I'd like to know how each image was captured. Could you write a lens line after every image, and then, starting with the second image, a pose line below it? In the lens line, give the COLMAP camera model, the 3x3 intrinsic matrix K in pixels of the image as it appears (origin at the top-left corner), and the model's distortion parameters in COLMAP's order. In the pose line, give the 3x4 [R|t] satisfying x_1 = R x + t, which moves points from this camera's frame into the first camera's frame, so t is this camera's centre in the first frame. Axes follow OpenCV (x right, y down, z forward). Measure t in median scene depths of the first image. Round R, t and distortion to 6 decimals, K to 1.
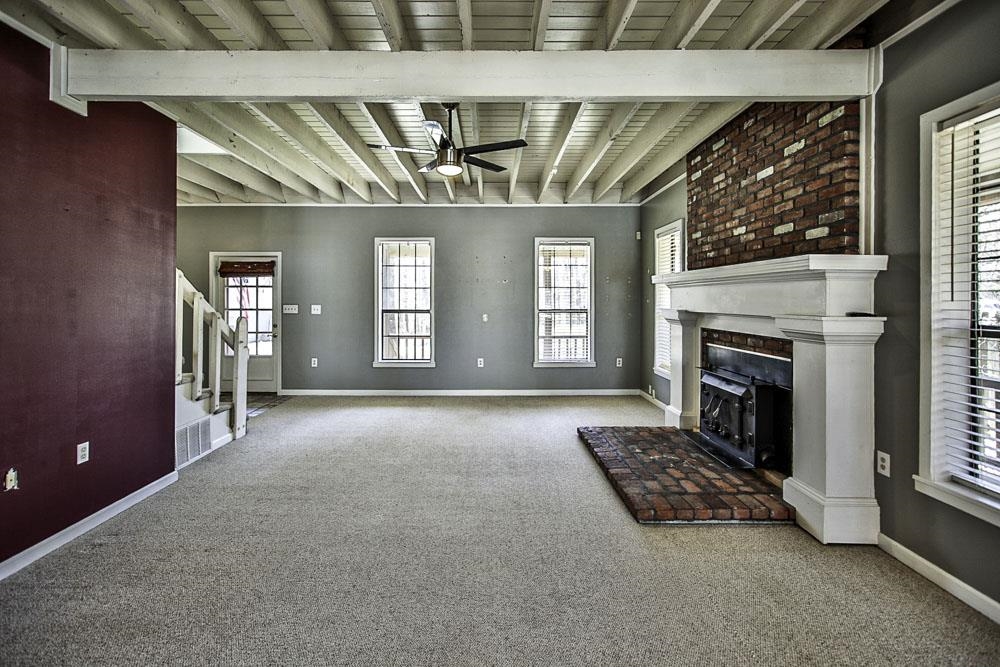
lens RADIAL K [[456.3, 0, 497.7], [0, 456.3, 302.5], [0, 0, 1]] dist [0.000328, 0.000177]
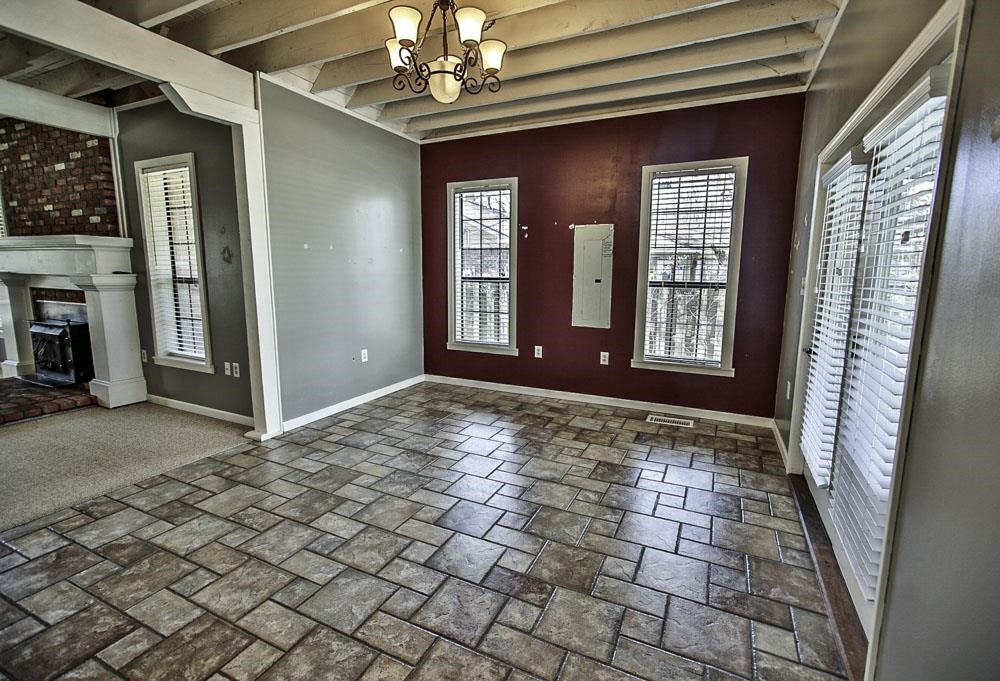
lens RADIAL K [[448.5, 0, 516.4], [0, 448.5, 337.8], [0, 0, 1]] dist [0.002756, 0.000747]
pose [[0.434530, -0.128351, 0.891465, -0.072495], [-0.007868, 0.989215, 0.146260, 0.007425], [-0.900623, -0.070569, 0.428834, -0.840648]]
